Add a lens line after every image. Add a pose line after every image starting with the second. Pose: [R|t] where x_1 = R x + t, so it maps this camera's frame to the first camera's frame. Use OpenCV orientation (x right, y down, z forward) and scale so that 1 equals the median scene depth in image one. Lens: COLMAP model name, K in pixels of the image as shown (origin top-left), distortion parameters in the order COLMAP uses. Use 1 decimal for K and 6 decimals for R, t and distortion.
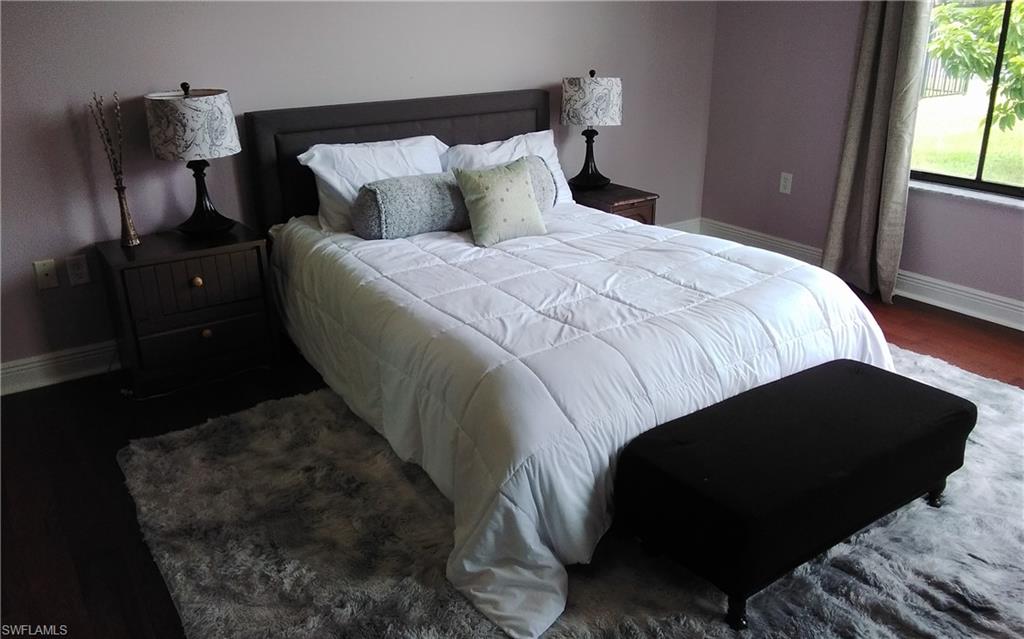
lens RADIAL K [[818.4, 0, 512.0], [0, 818.4, 319.5], [0, 0, 1]] dist [-0.005076, -0.003858]
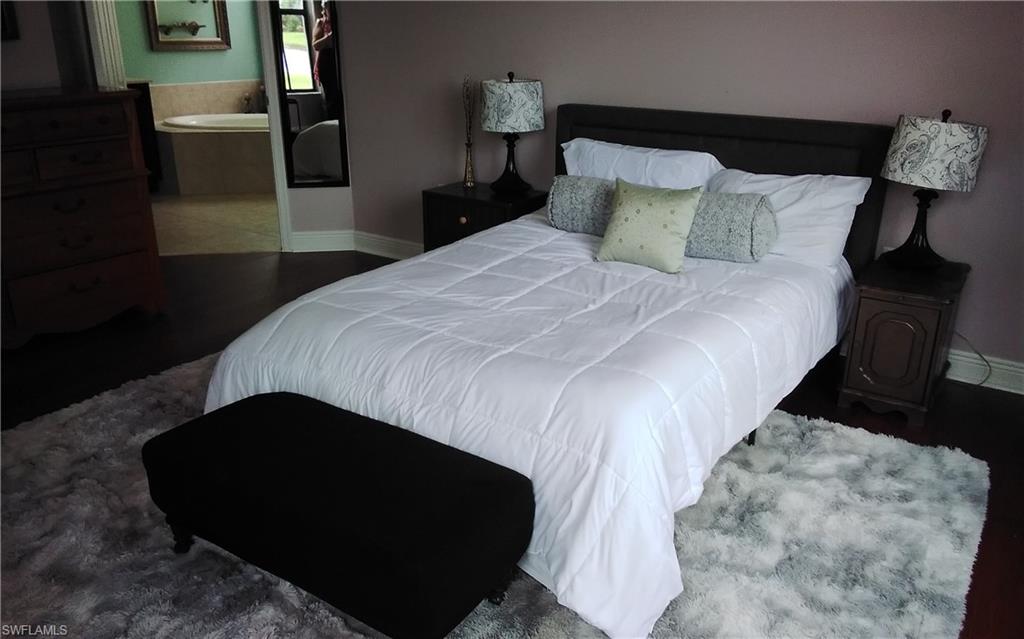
lens RADIAL K [[818.4, 0, 512.0], [0, 818.4, 319.5], [0, 0, 1]] dist [-0.005076, -0.003858]
pose [[0.369392, 0.335761, -0.866495, 0.806553], [-0.343294, 0.915790, 0.208514, -0.193578], [0.863538, 0.220440, 0.453550, 0.482324]]
